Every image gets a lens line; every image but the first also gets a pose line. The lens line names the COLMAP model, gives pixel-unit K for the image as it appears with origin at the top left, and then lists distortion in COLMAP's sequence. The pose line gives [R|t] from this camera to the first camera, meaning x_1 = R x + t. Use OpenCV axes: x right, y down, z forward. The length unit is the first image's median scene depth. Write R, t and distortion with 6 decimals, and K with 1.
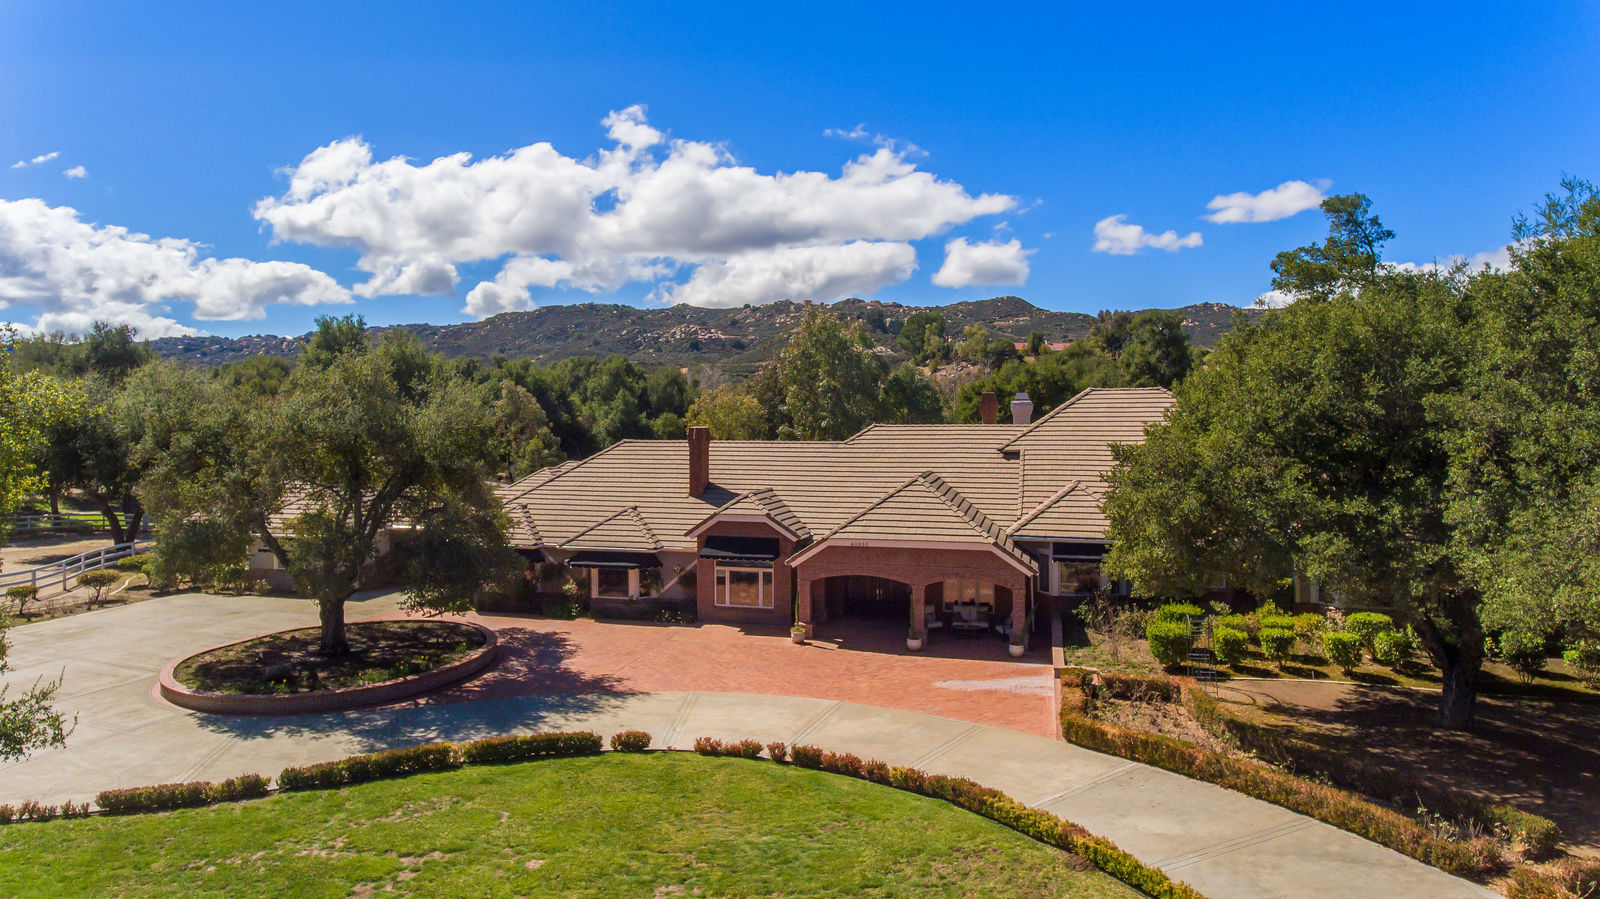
lens RADIAL K [[937.9, 0, 790.9], [0, 937.9, 409.8], [0, 0, 1]] dist [-0.000325, -0.003047]
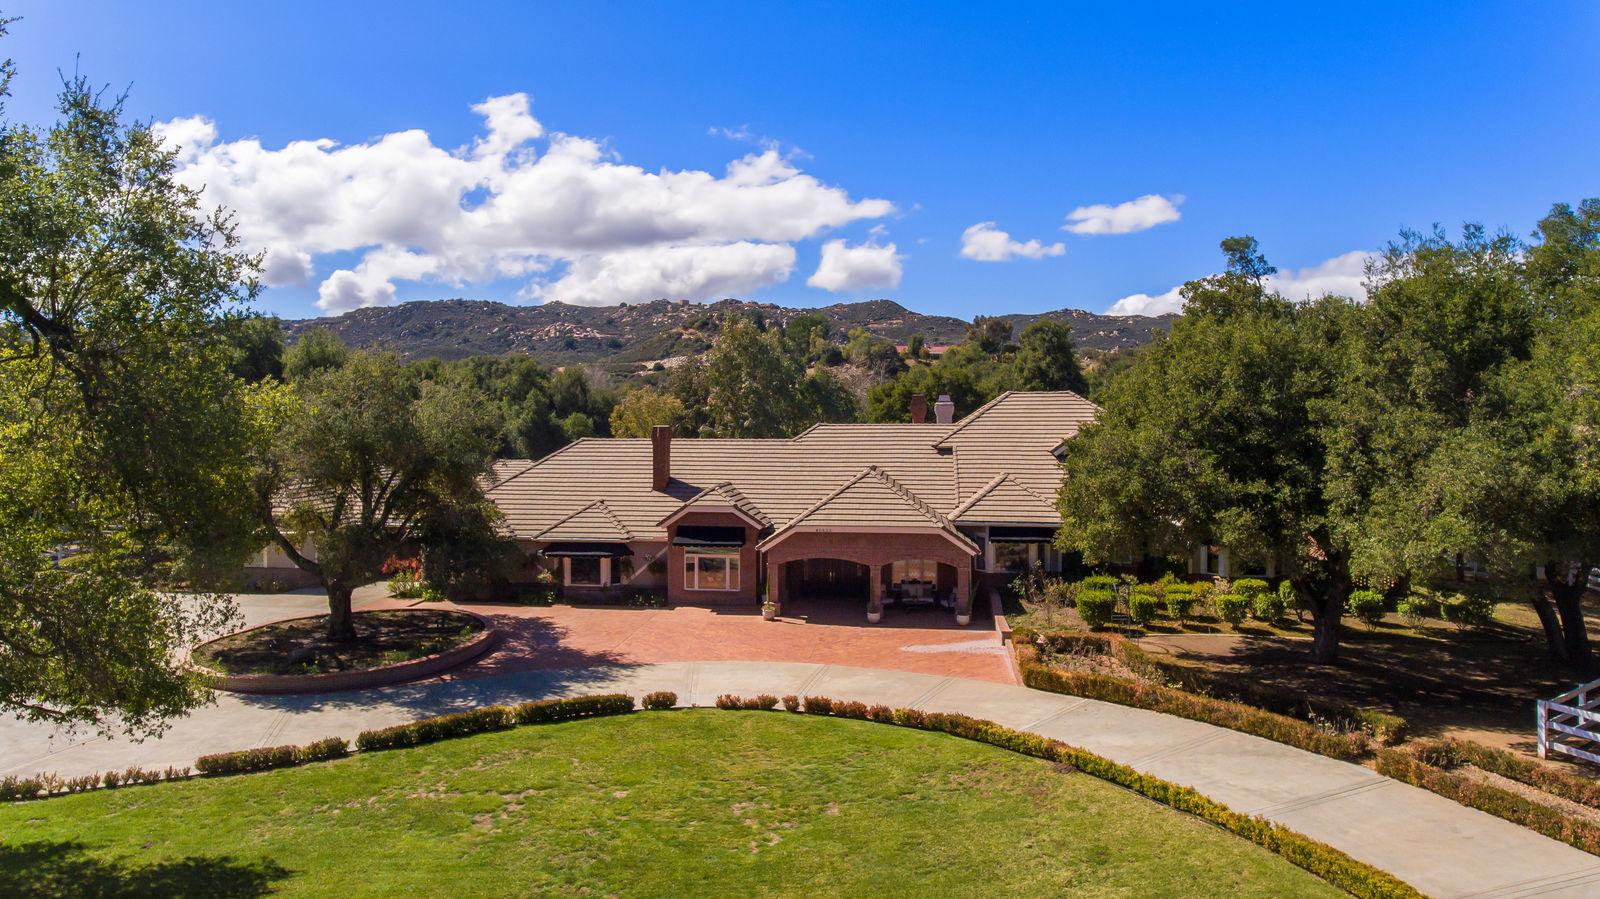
lens RADIAL K [[937.9, 0, 790.9], [0, 937.9, 409.8], [0, 0, 1]] dist [-0.000325, -0.003047]
pose [[0.991197, 0.002372, 0.132374, -0.139008], [-0.002341, 0.999997, -0.000387, -0.000206], [-0.132375, 0.000074, 0.991200, -0.128191]]
